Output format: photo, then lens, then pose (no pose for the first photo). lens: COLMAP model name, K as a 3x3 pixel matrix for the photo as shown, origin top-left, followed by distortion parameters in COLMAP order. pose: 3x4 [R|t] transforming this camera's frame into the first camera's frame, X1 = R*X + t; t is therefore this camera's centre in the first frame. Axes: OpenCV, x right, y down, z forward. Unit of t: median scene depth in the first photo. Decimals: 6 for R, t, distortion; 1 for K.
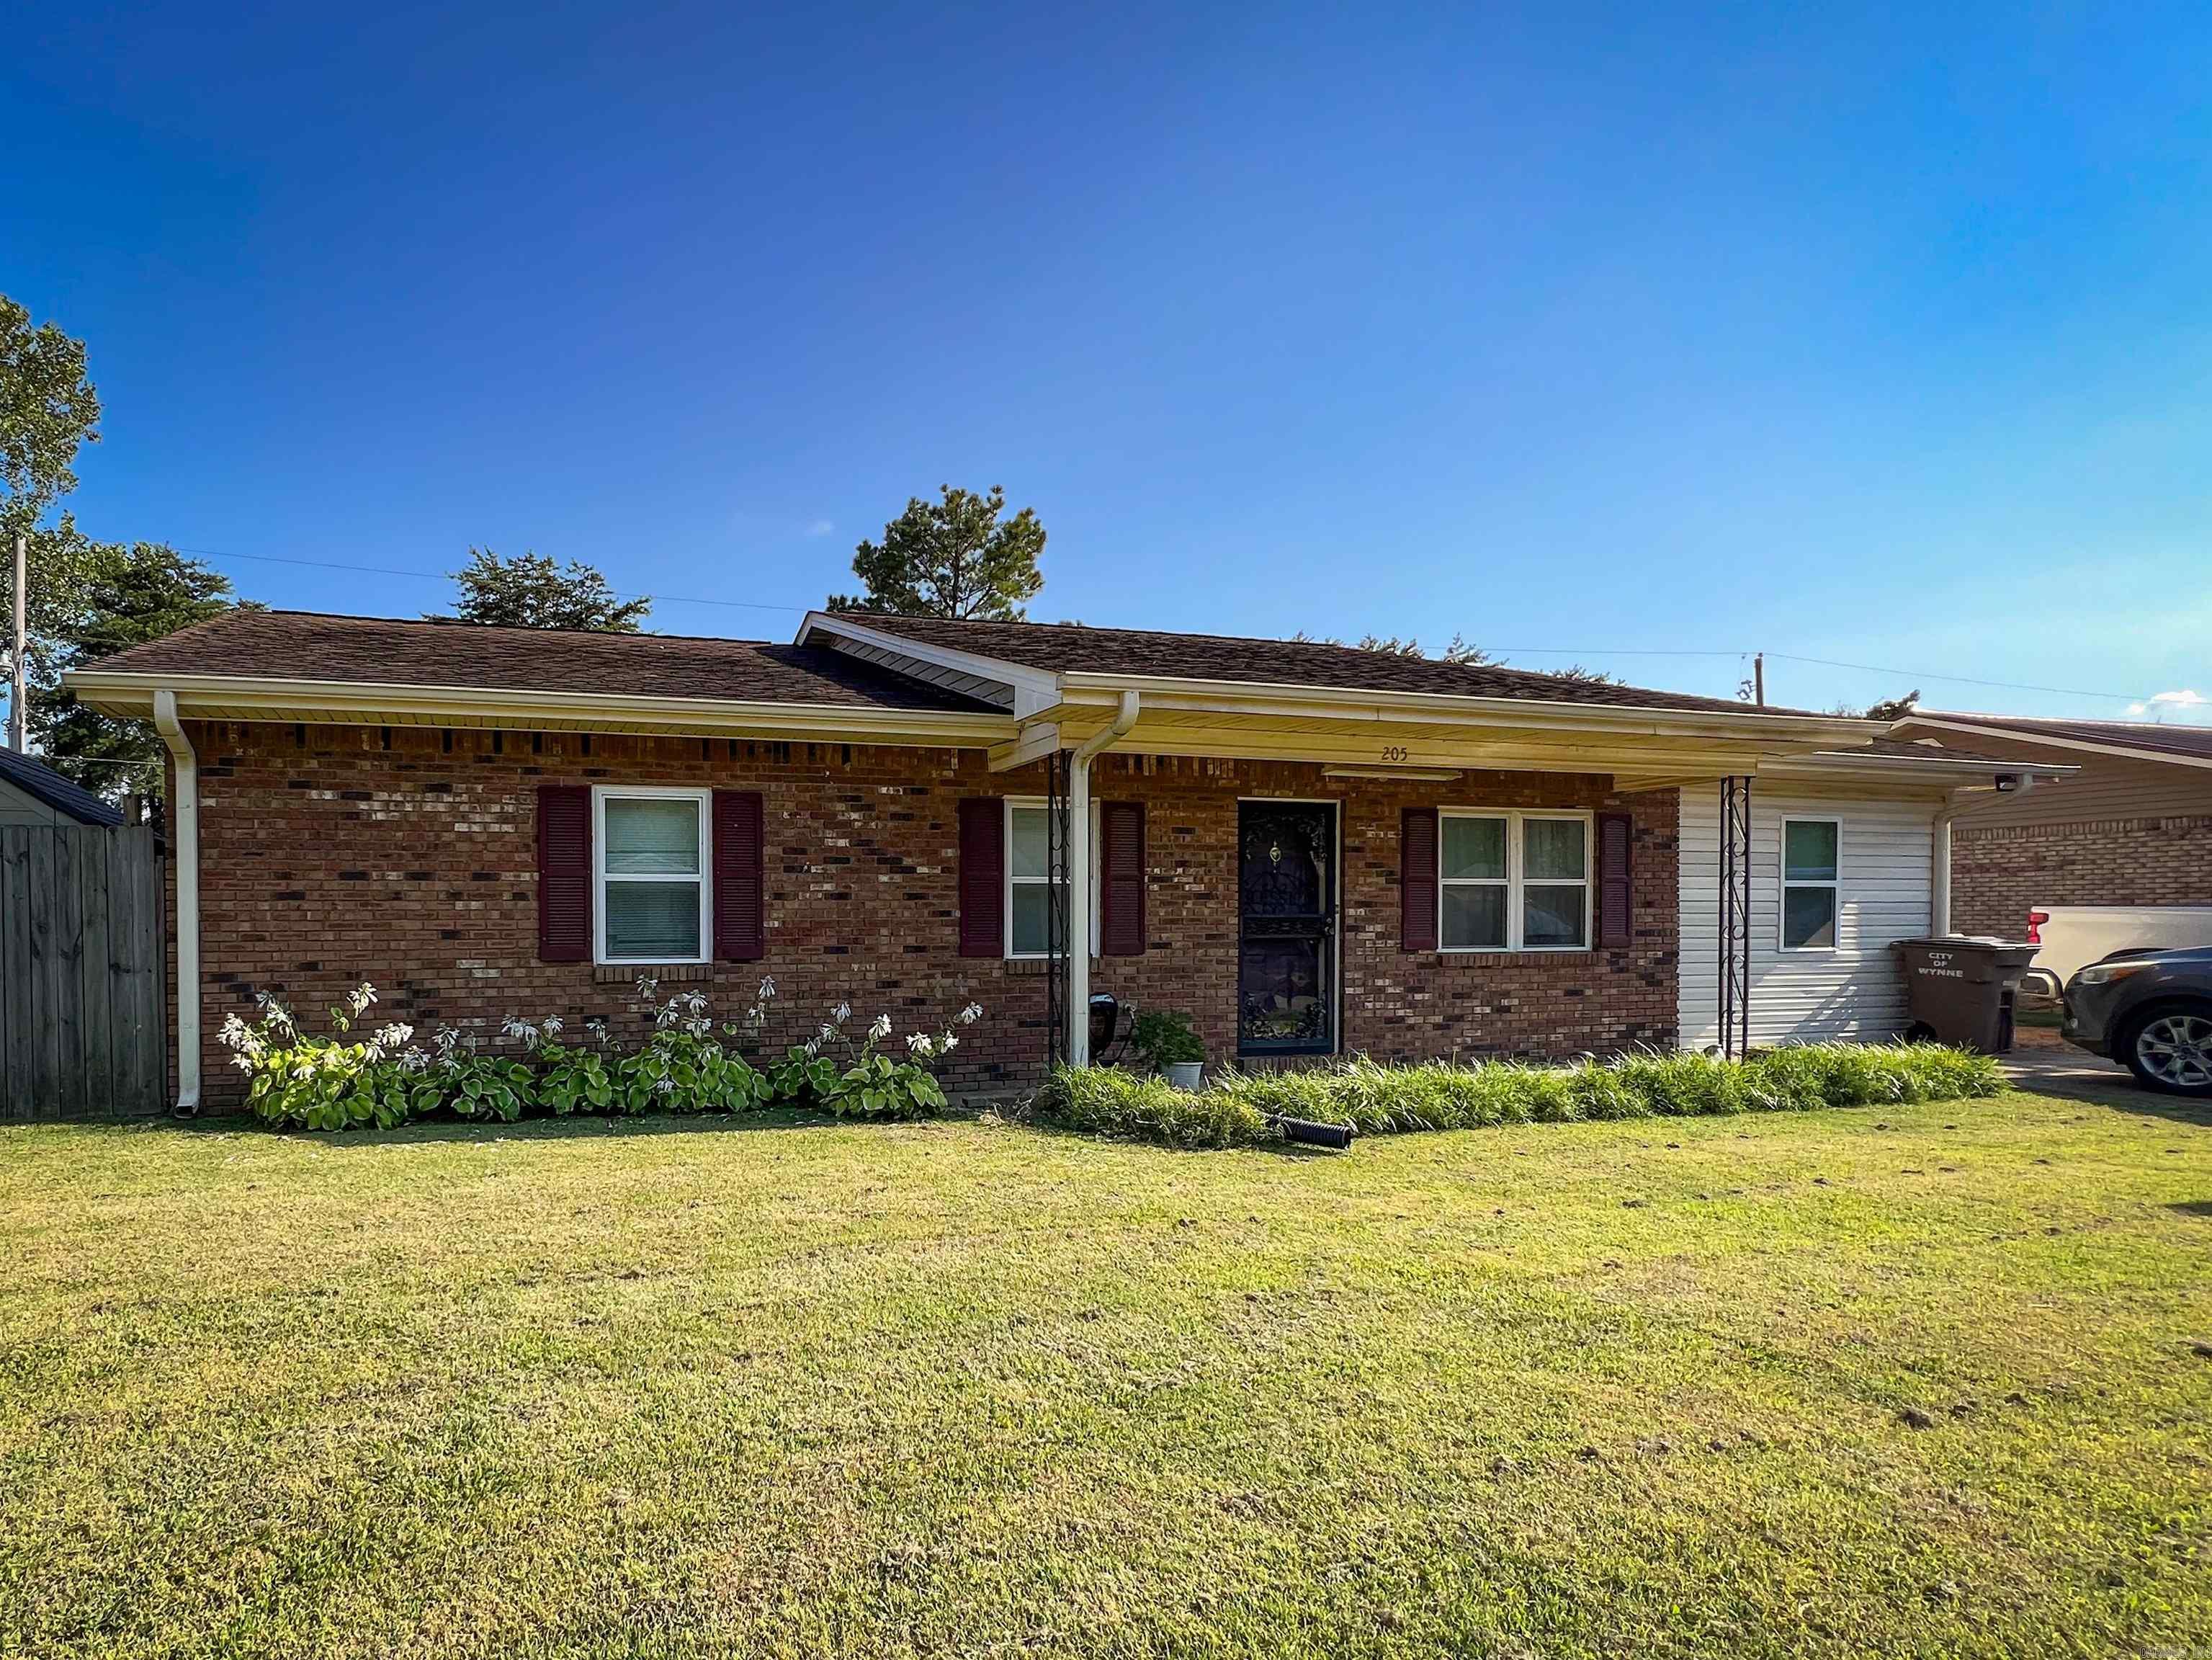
lens RADIAL K [[903.2, 0, 1102.8], [0, 903.2, 835.9], [0, 0, 1]] dist [0.001306, 0.000263]
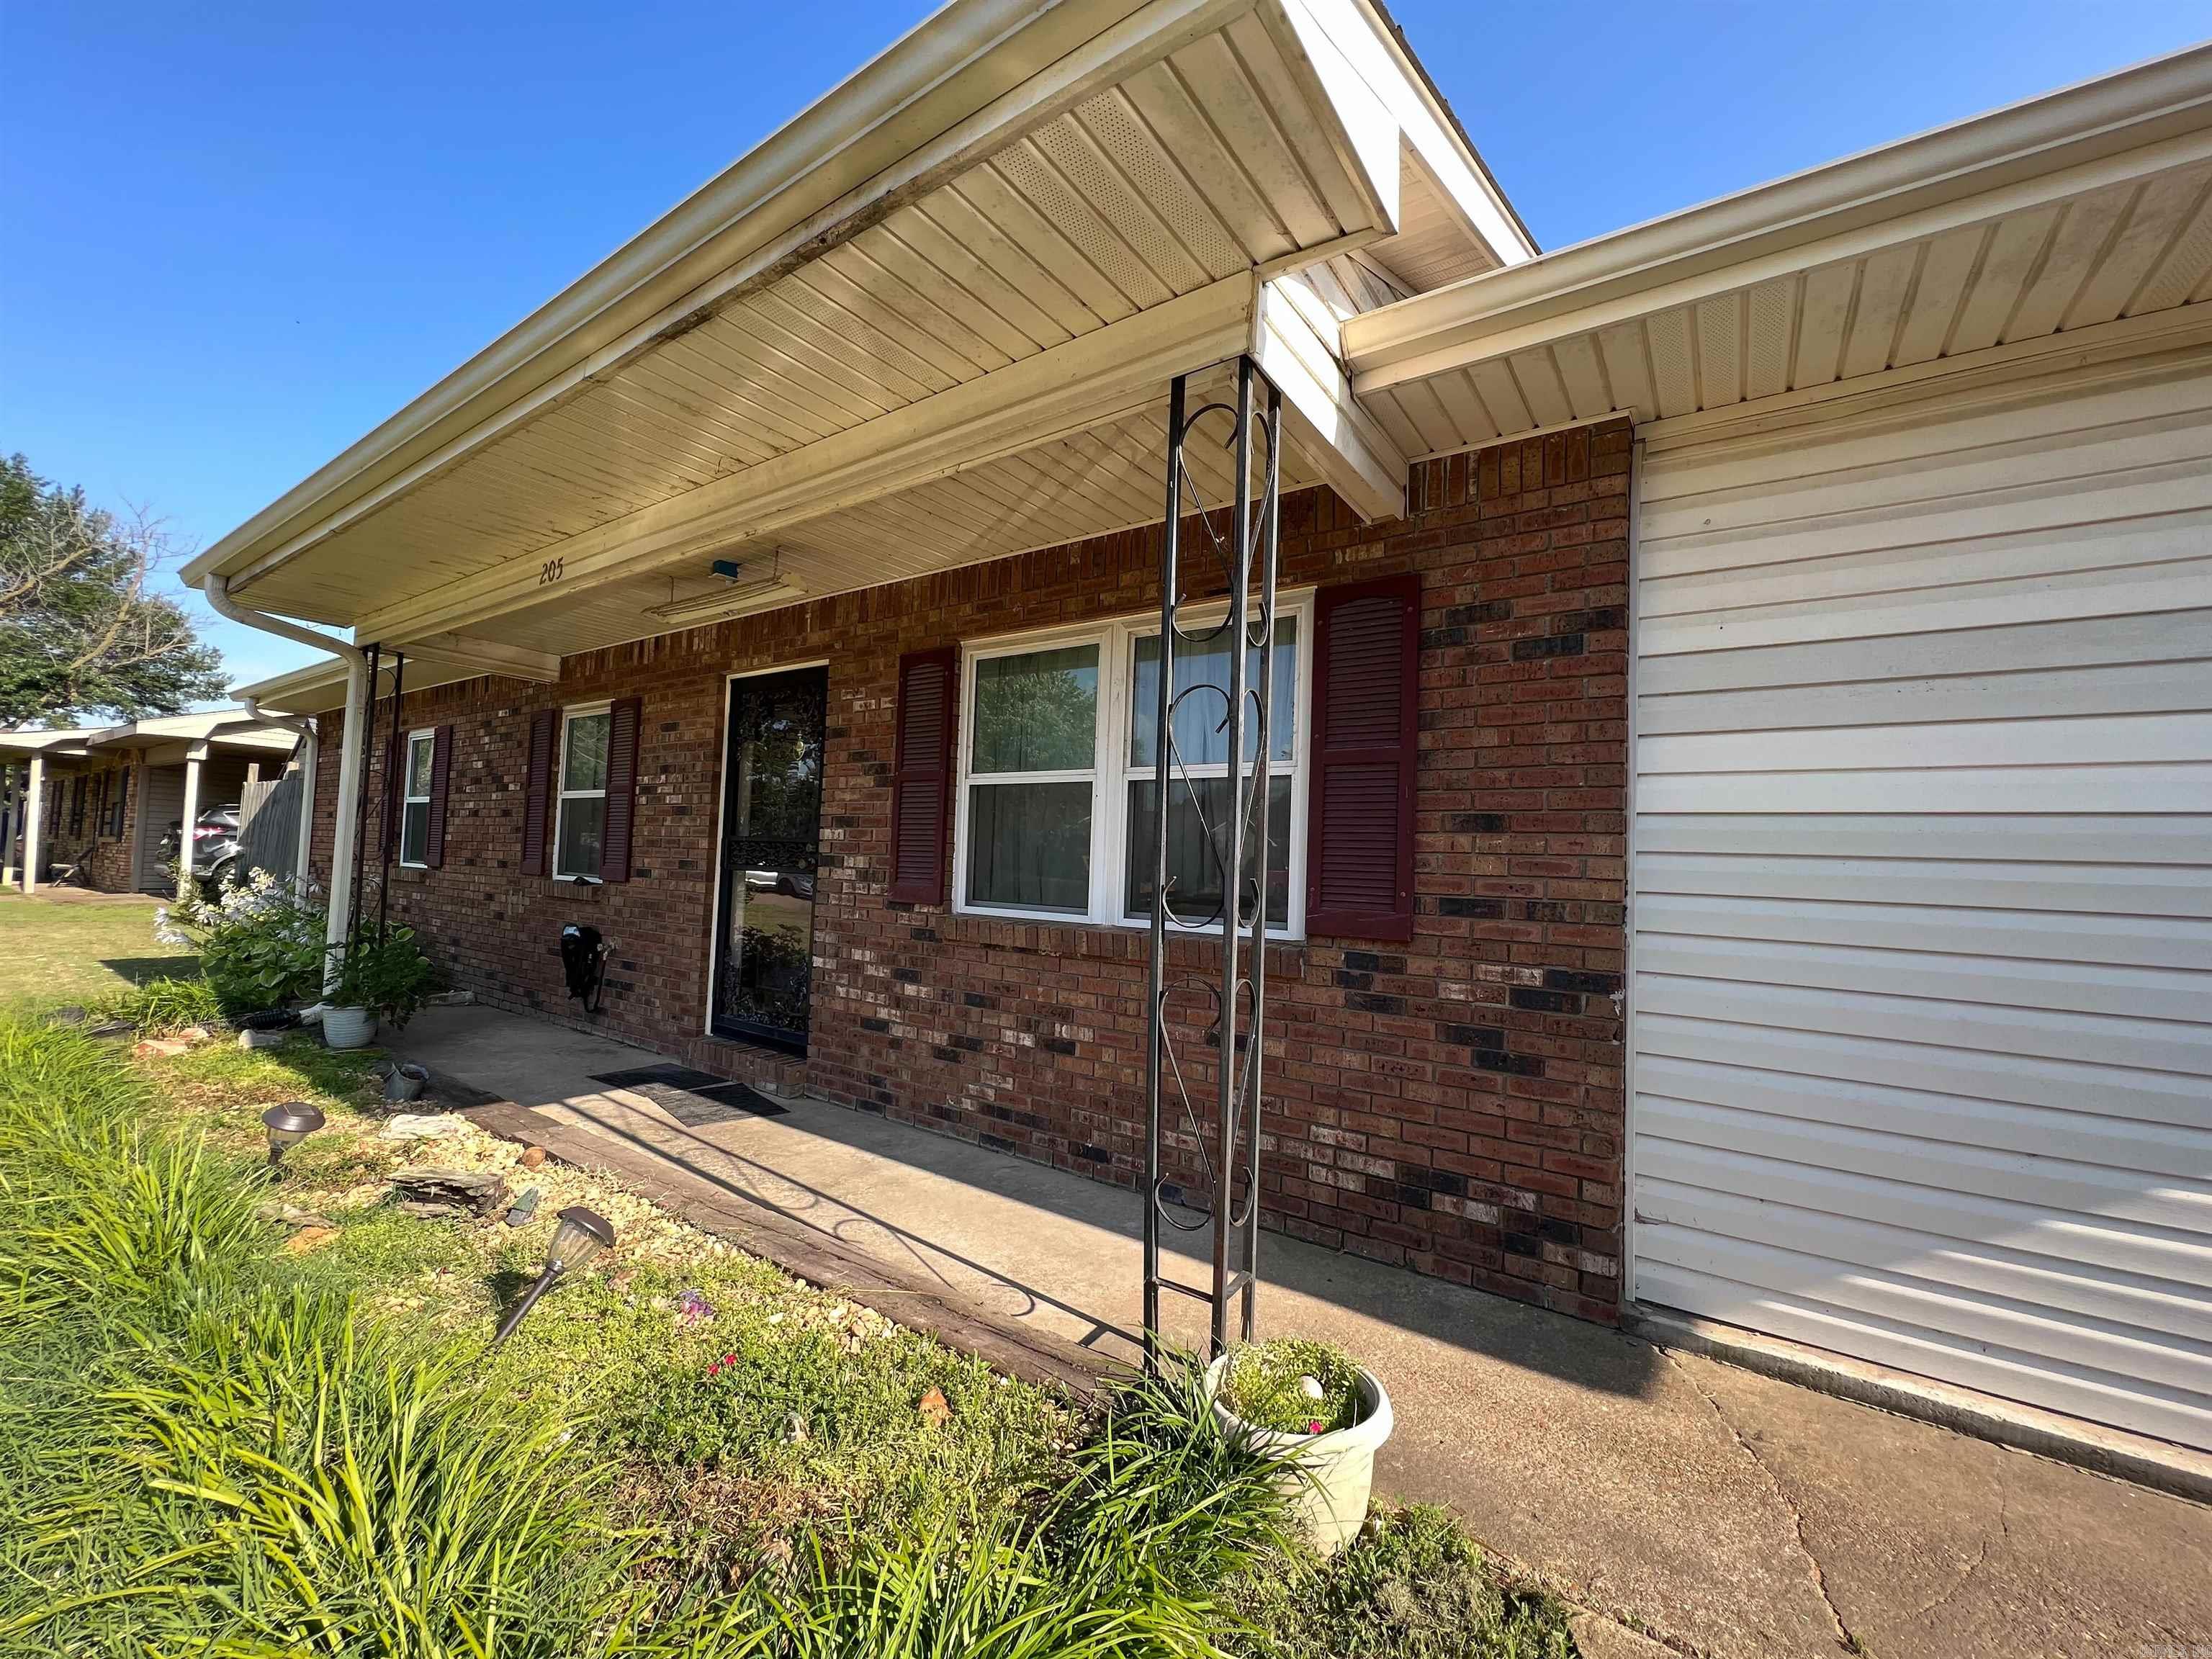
lens RADIAL K [[903.1, 0, 1102.8], [0, 903.1, 835.4], [0, 0, 1]] dist [0.001306, 0.000263]
pose [[0.629140, -0.029348, -0.776738, 0.917028], [-0.023290, 0.998127, -0.056577, 0.121621], [0.776943, 0.053685, 0.627277, 0.799840]]
